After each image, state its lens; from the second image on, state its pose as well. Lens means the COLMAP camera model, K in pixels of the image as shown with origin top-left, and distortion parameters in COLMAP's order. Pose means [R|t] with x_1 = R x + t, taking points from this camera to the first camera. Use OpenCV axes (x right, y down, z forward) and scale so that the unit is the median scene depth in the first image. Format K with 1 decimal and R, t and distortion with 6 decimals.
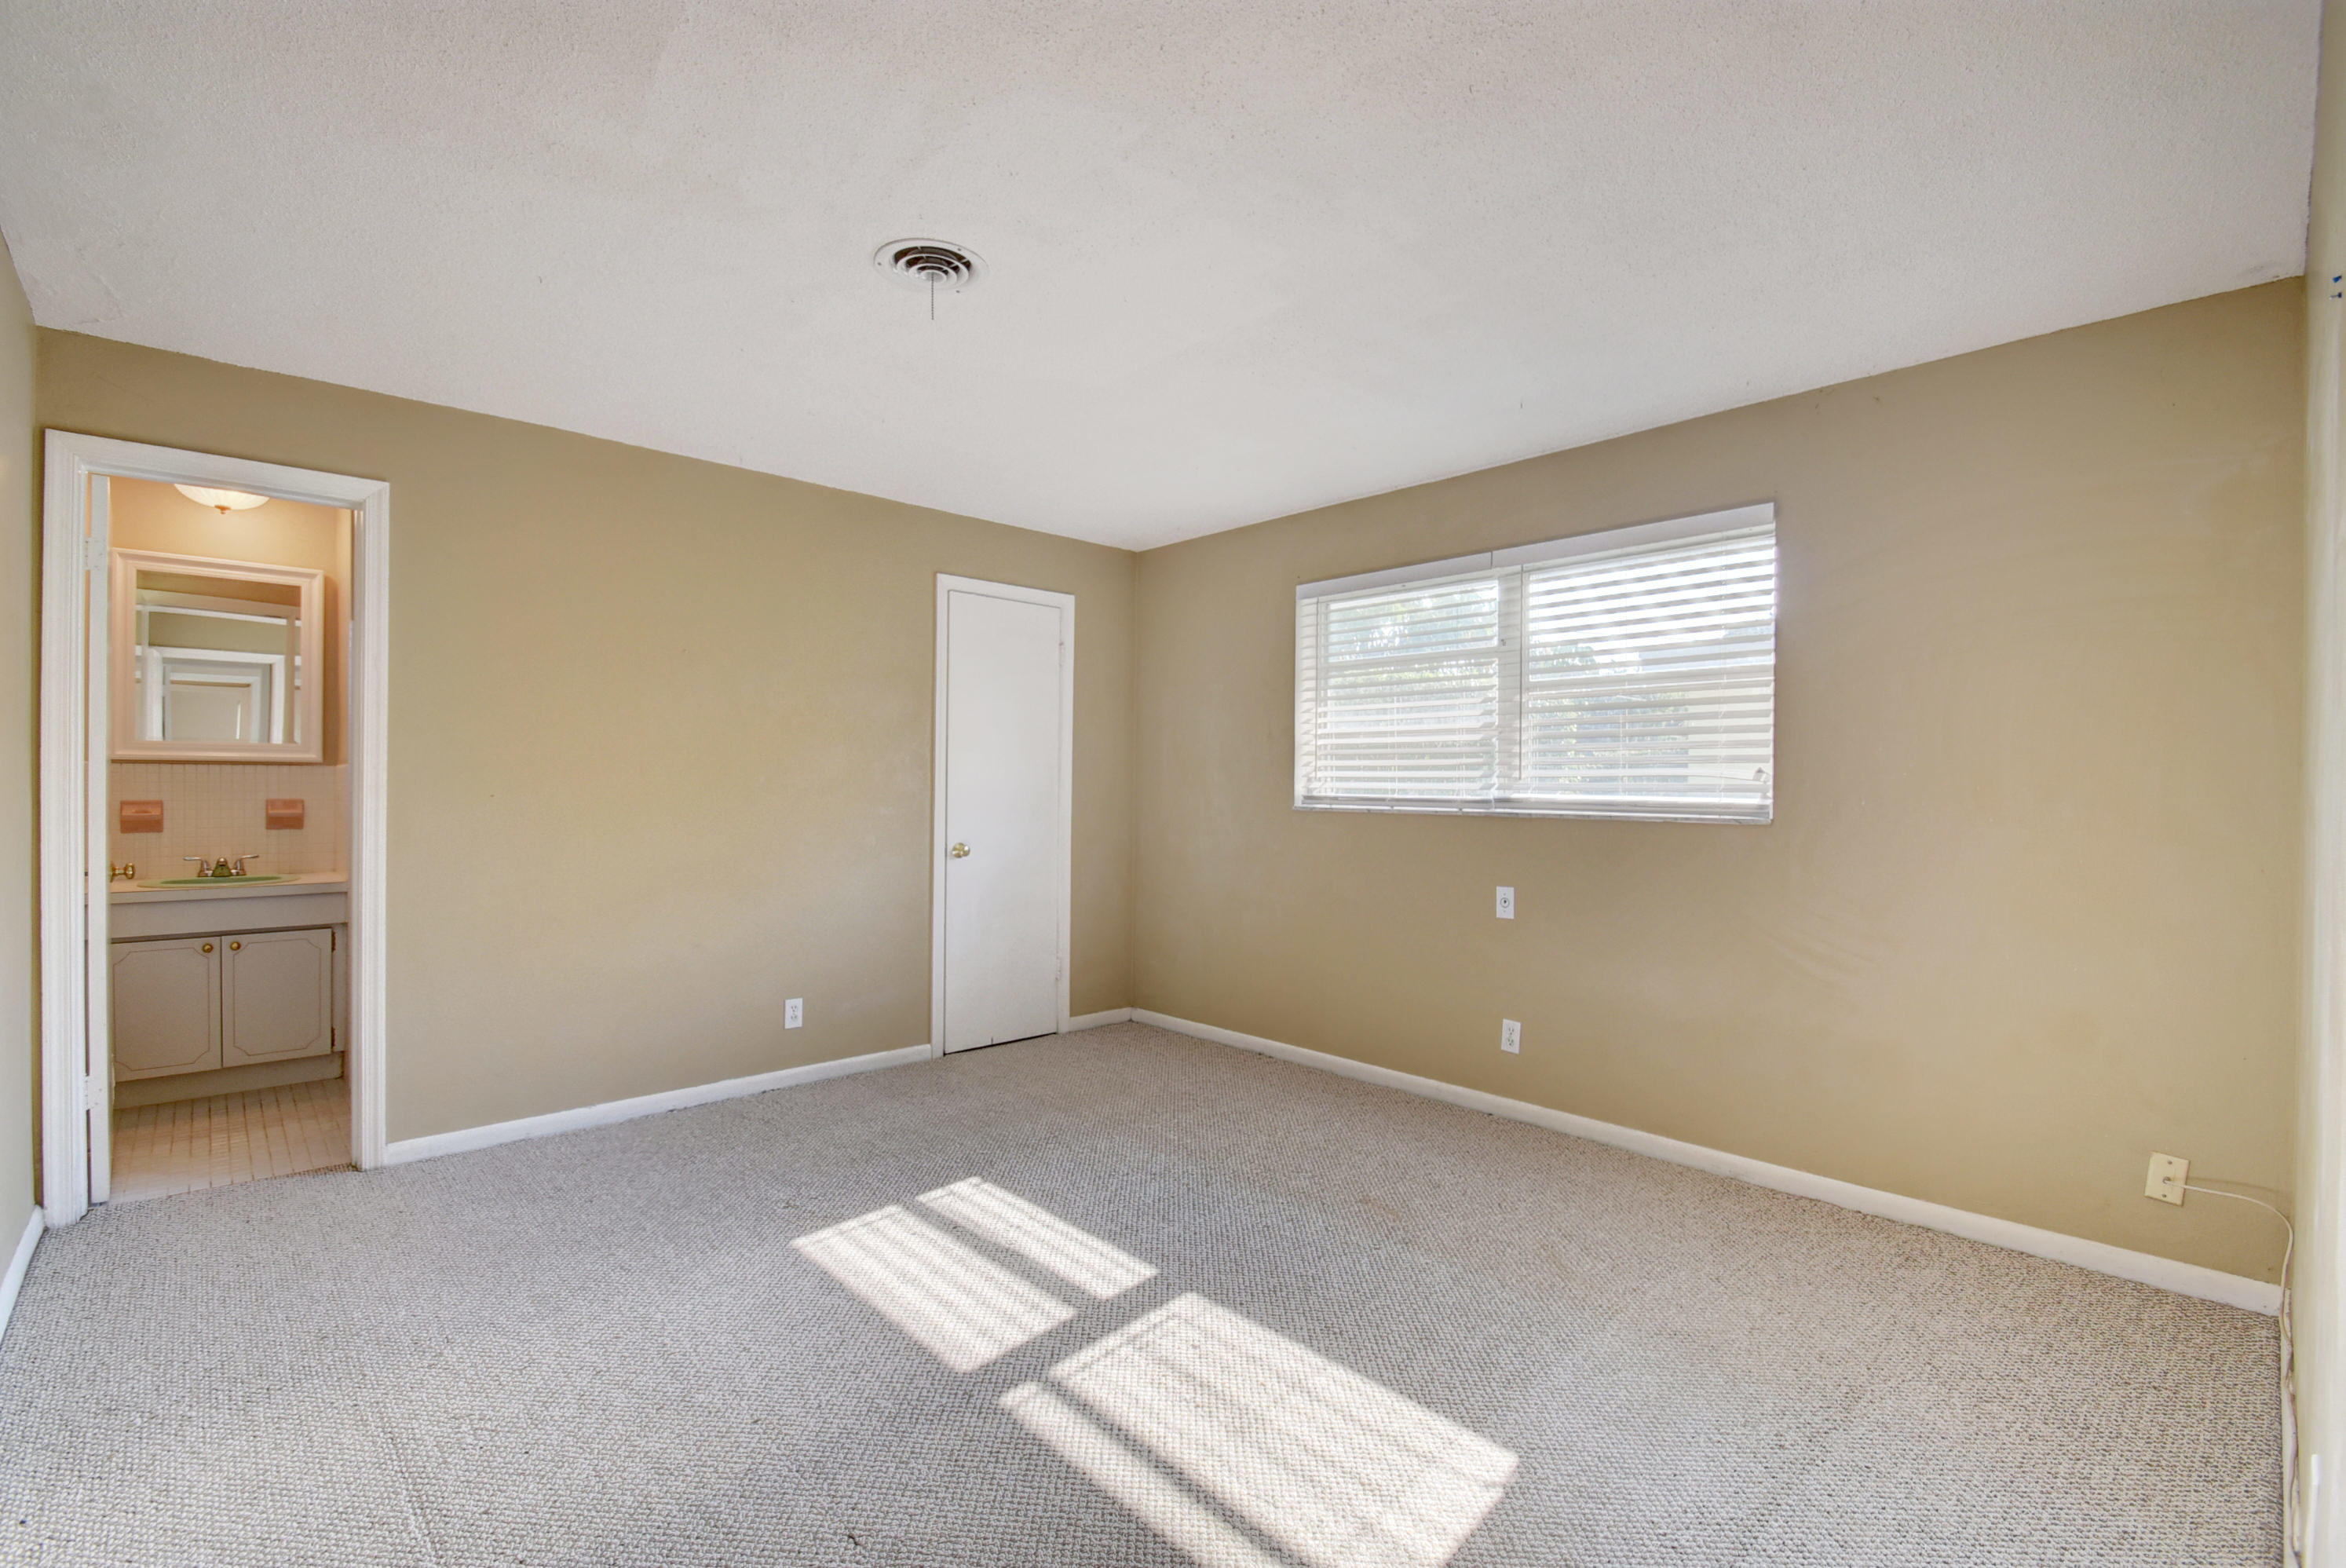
lens RADIAL K [[1036.9, 0, 1165.3], [0, 1036.9, 798.2], [0, 0, 1]] dist [0.002492, -0.009743]
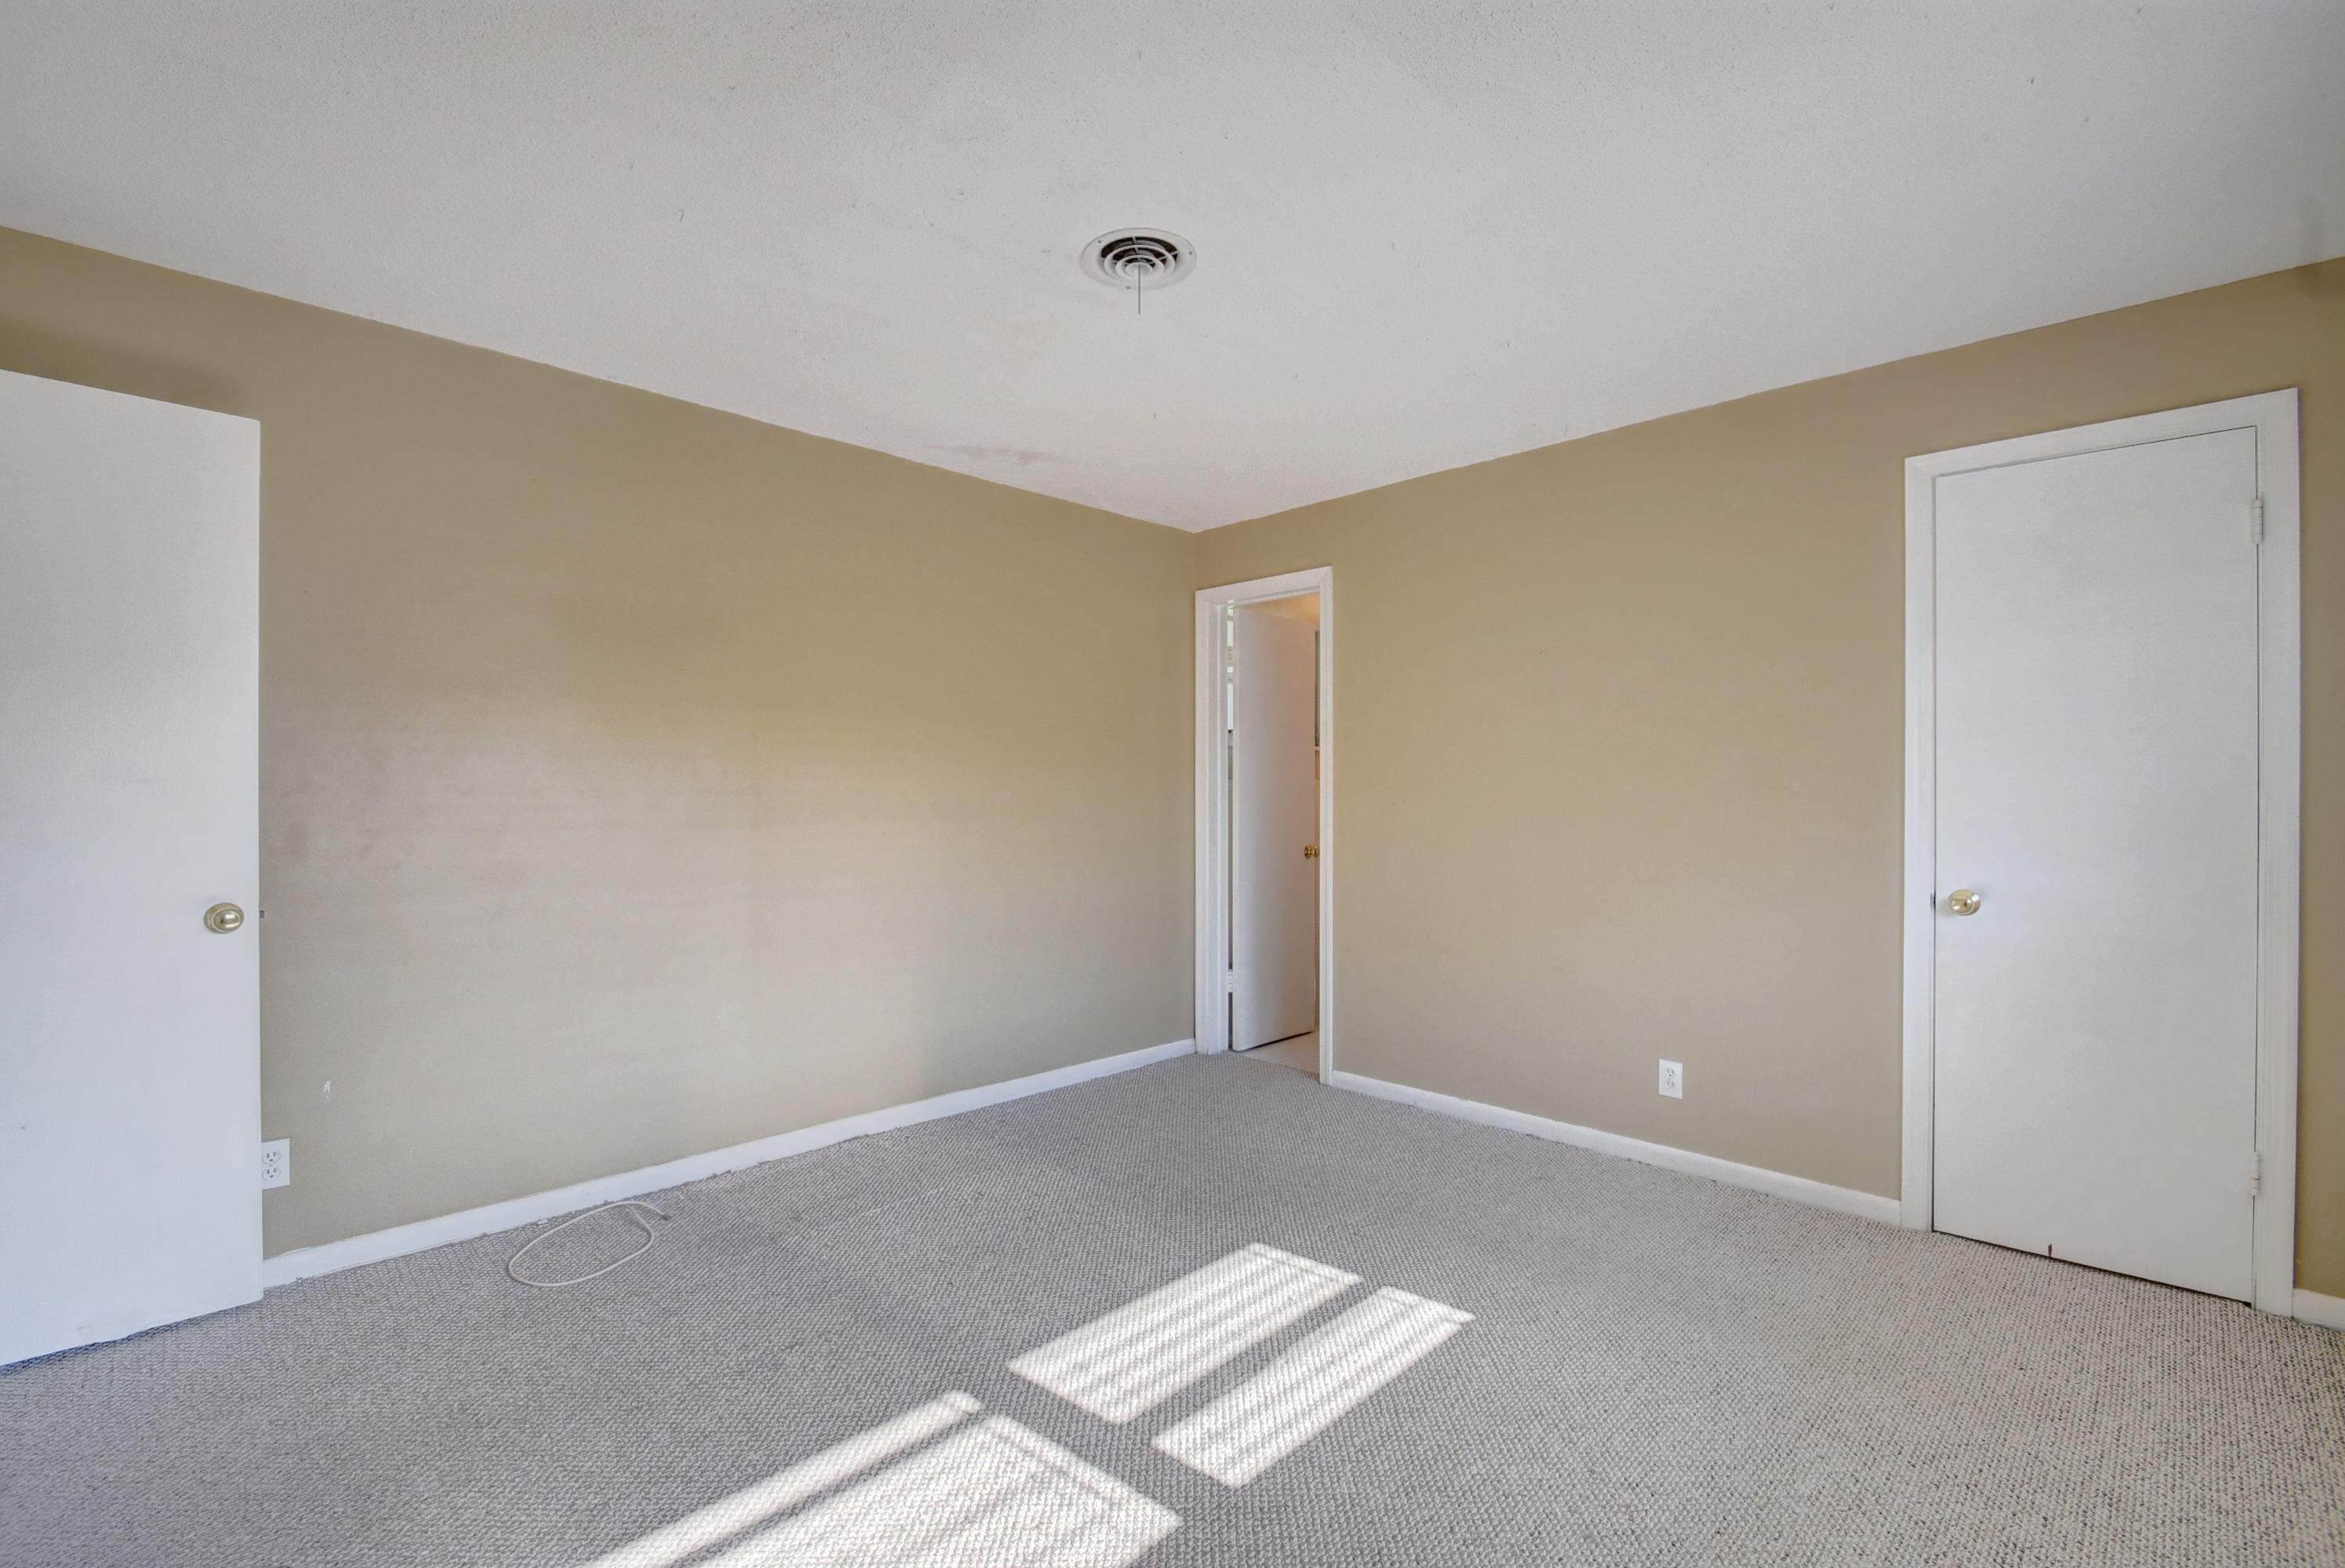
lens RADIAL K [[1025.6, 0, 1175.3], [0, 1025.6, 795.6], [0, 0, 1]] dist [0.001716, -0.008153]
pose [[0.026431, -0.008000, -0.999619, 0.615167], [-0.008923, 0.999926, -0.008239, -0.006161], [0.999611, 0.009137, 0.026358, 0.833207]]
